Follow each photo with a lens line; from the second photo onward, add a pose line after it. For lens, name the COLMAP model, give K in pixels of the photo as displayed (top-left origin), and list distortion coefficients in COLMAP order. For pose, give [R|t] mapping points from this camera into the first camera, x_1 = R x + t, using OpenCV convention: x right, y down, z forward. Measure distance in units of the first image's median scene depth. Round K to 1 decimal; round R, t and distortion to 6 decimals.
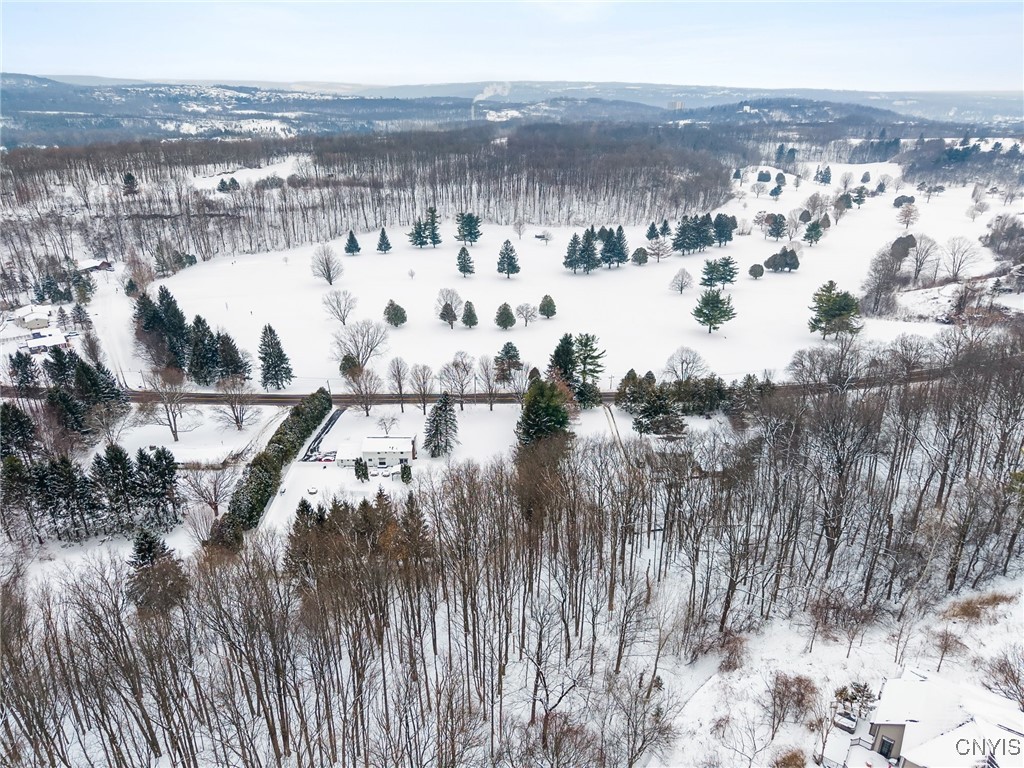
lens RADIAL K [[706.7, 0, 512.0], [0, 706.7, 384.0], [0, 0, 1]] dist [0.062846, -0.082105]
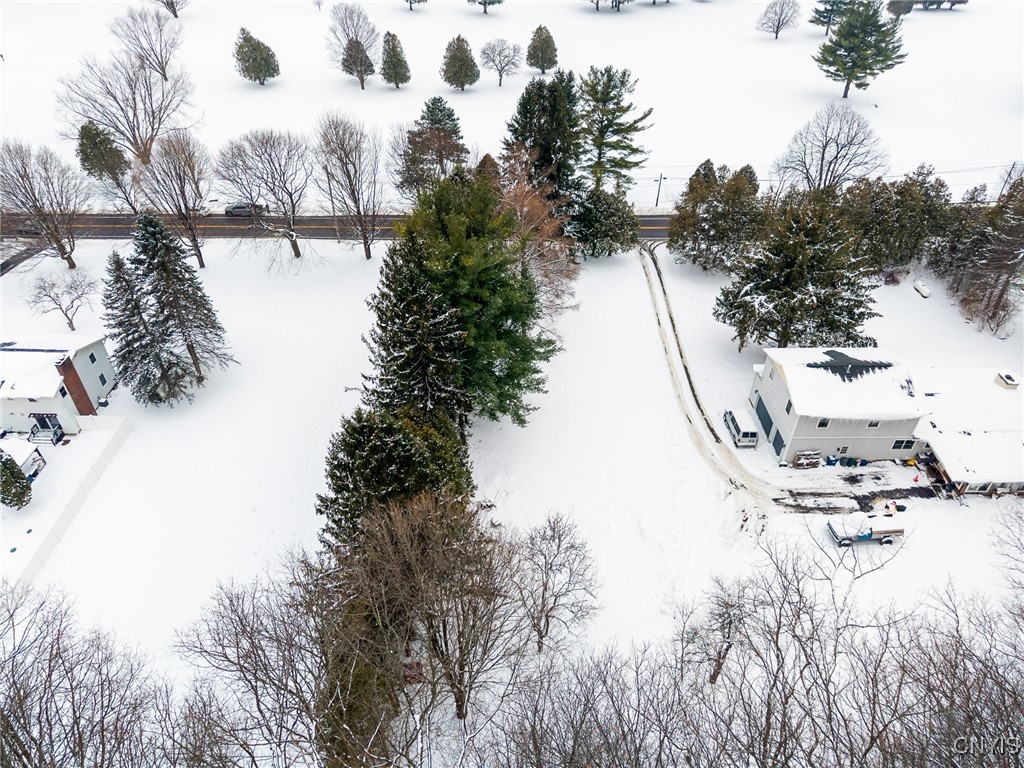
lens RADIAL K [[692.9, 0, 512.0], [0, 692.9, 384.0], [0, 0, 1]] dist [0.040706, -0.052418]
pose [[0.999418, 0.016538, -0.029845, 0.049160], [-0.008299, 0.966241, 0.257506, 0.002259], [0.033096, -0.257109, 0.965816, 0.424331]]
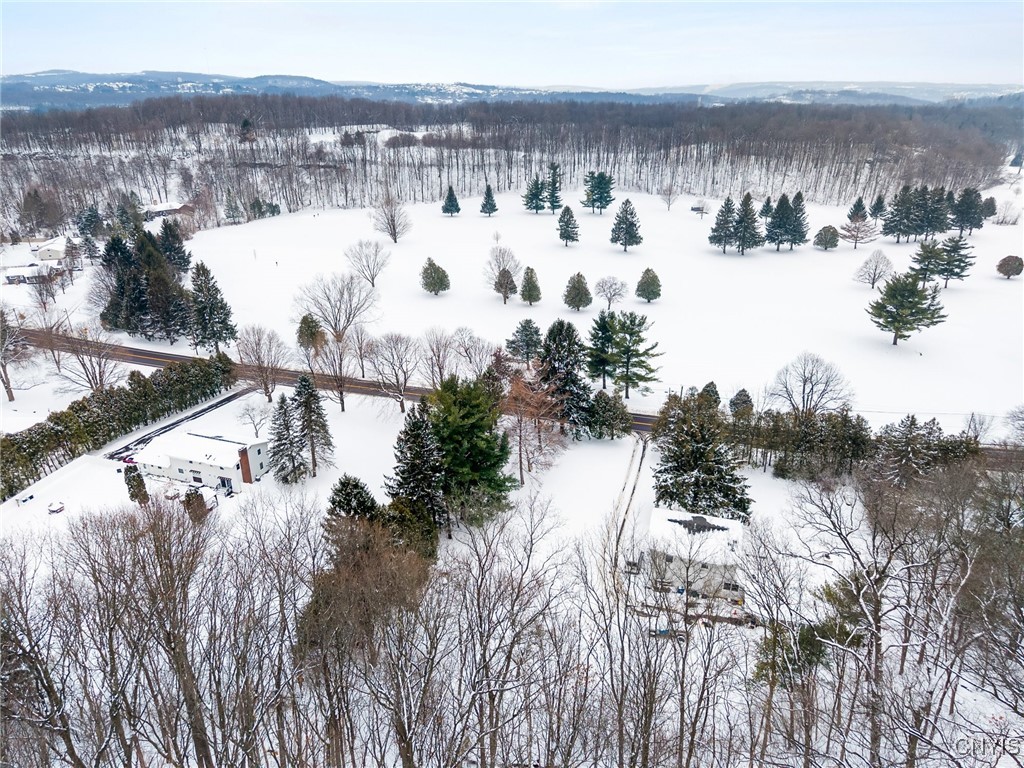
lens RADIAL K [[697.9, 0, 512.0], [0, 697.9, 384.0], [0, 0, 1]] dist [0.012973, -0.004269]
pose [[0.946171, 0.119626, -0.300748, 0.147269], [-0.121661, 0.992499, 0.012026, -0.005064], [0.299930, 0.025210, 0.953628, 0.316288]]
